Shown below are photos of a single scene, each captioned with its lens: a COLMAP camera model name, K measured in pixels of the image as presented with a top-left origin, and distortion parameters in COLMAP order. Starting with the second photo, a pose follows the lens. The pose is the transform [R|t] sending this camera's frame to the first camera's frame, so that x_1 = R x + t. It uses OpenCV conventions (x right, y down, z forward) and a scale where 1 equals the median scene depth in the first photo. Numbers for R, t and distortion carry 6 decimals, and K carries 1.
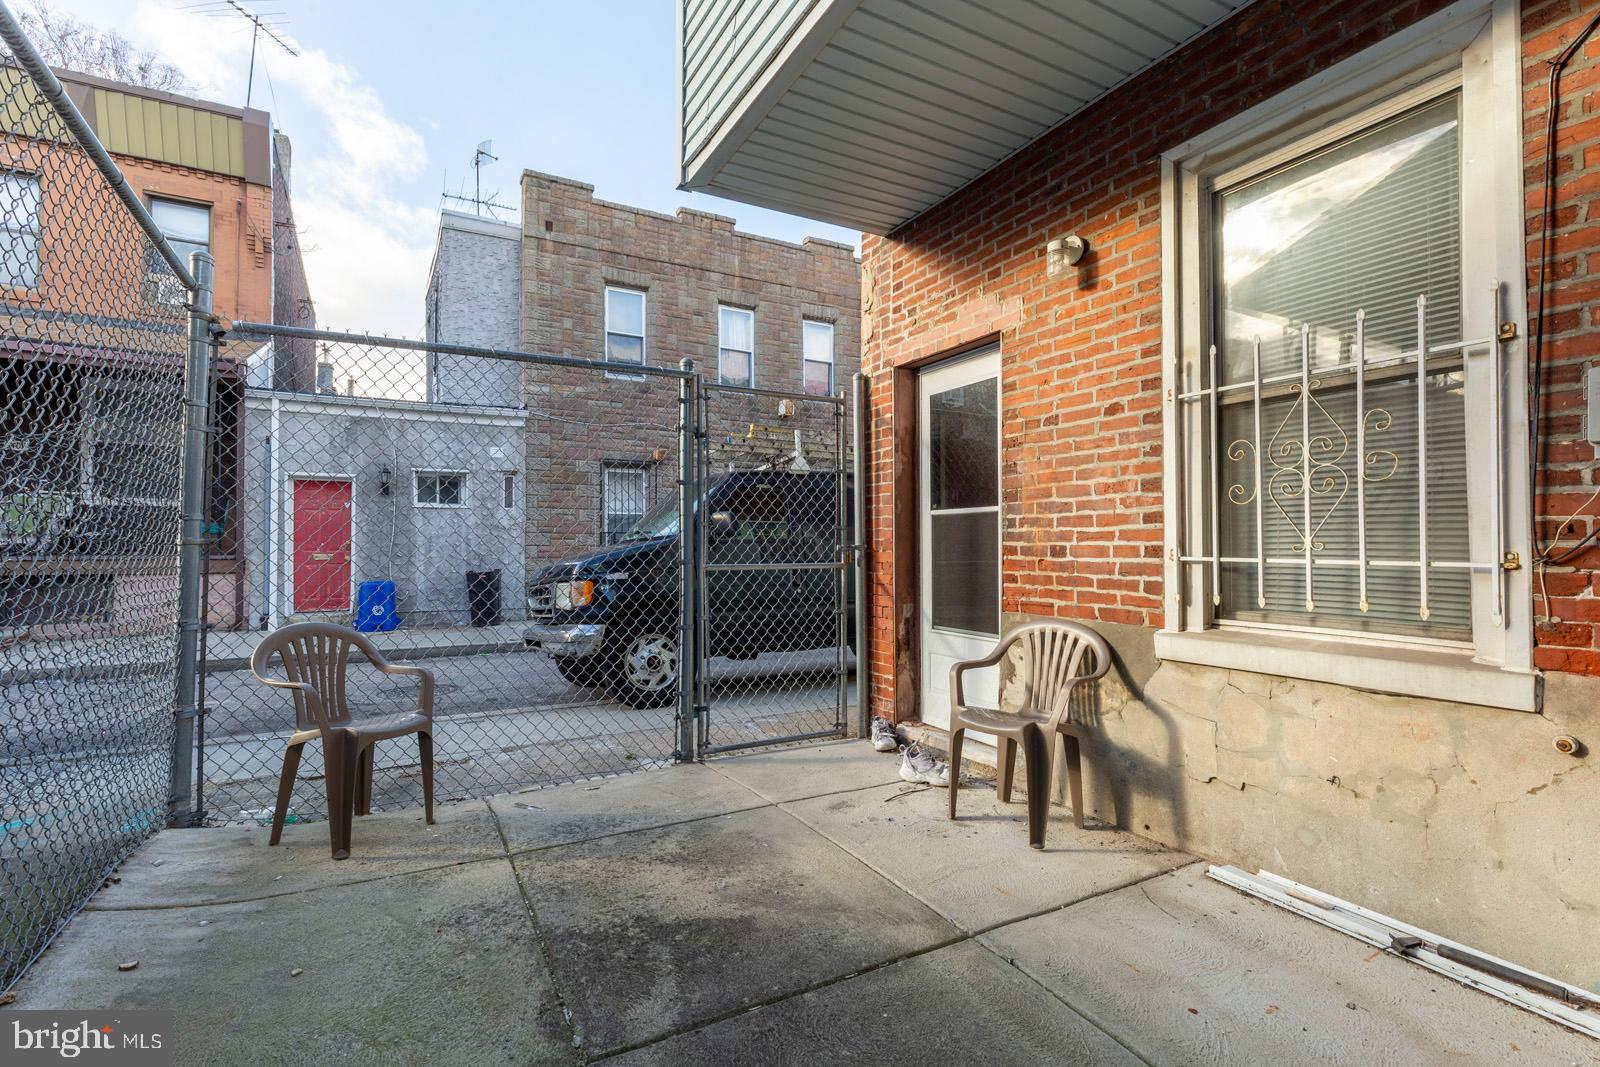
lens RADIAL K [[732.0, 0, 802.2], [0, 732.0, 534.5], [0, 0, 1]] dist [0.005045, -0.001807]
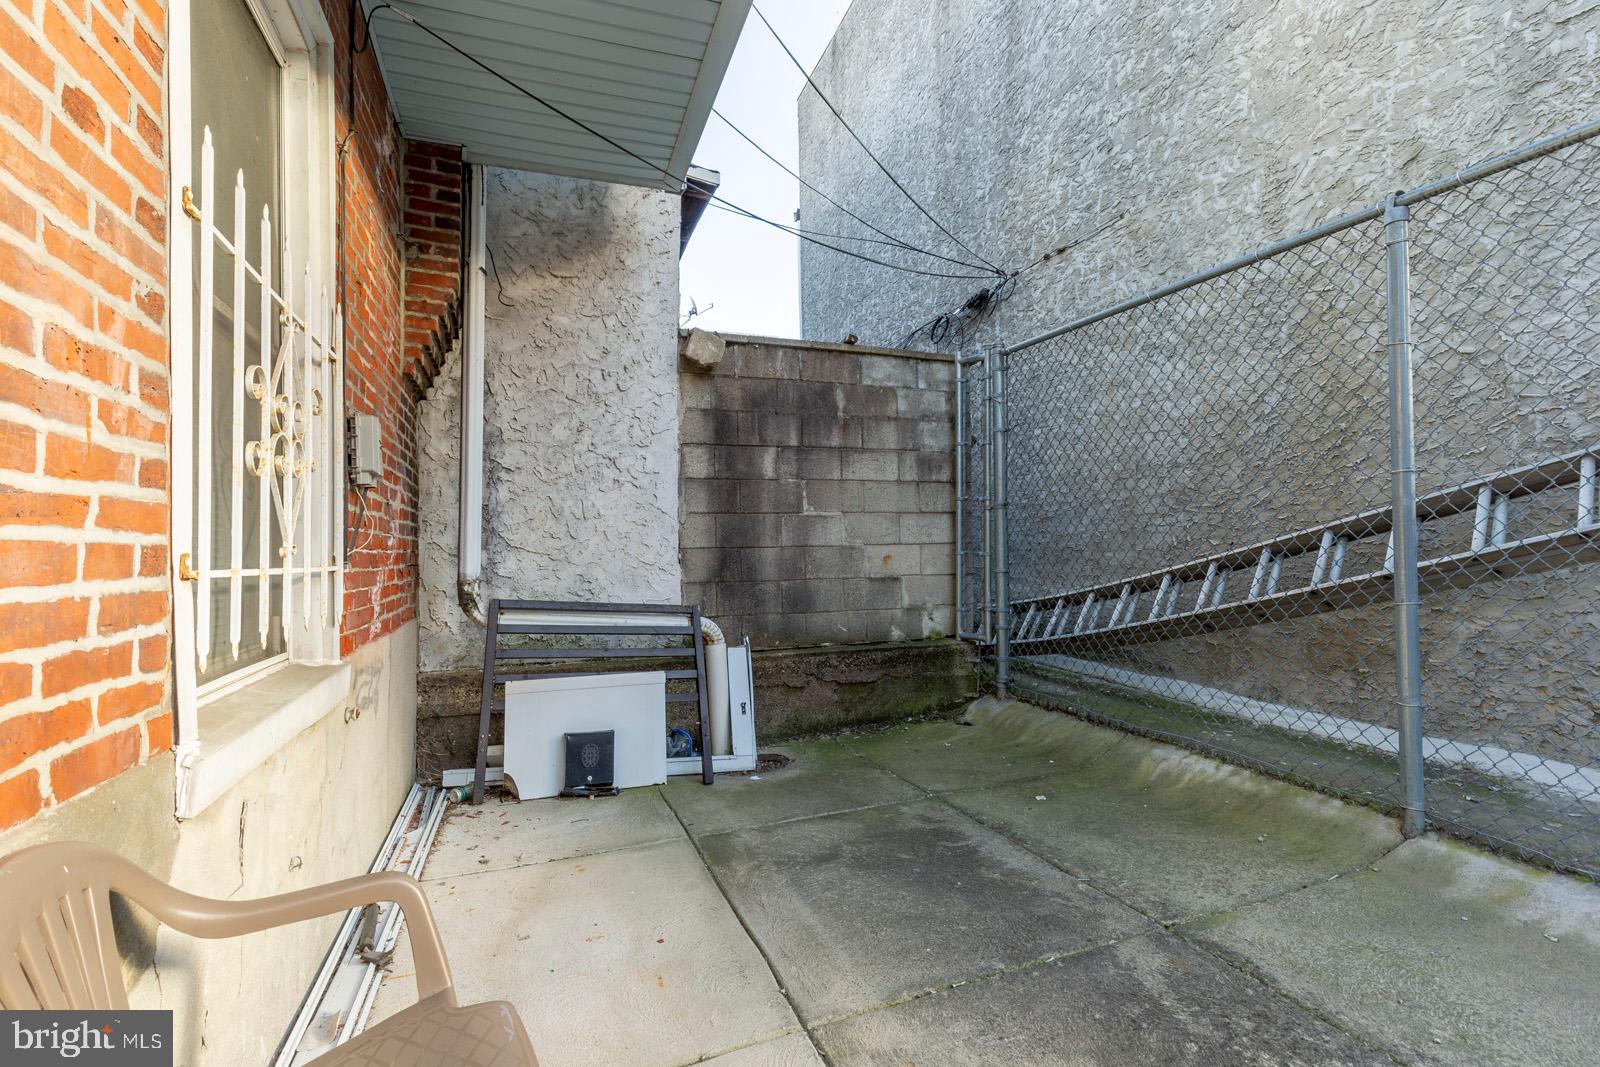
lens RADIAL K [[732.0, 0, 796.1], [0, 732.0, 539.1], [0, 0, 1]] dist [0.005045, -0.001807]
pose [[-0.989090, 0.021019, 0.145806, 0.115702], [0.016985, 0.999439, -0.028858, 0.039619], [-0.146331, -0.026067, -0.988892, 1.832699]]
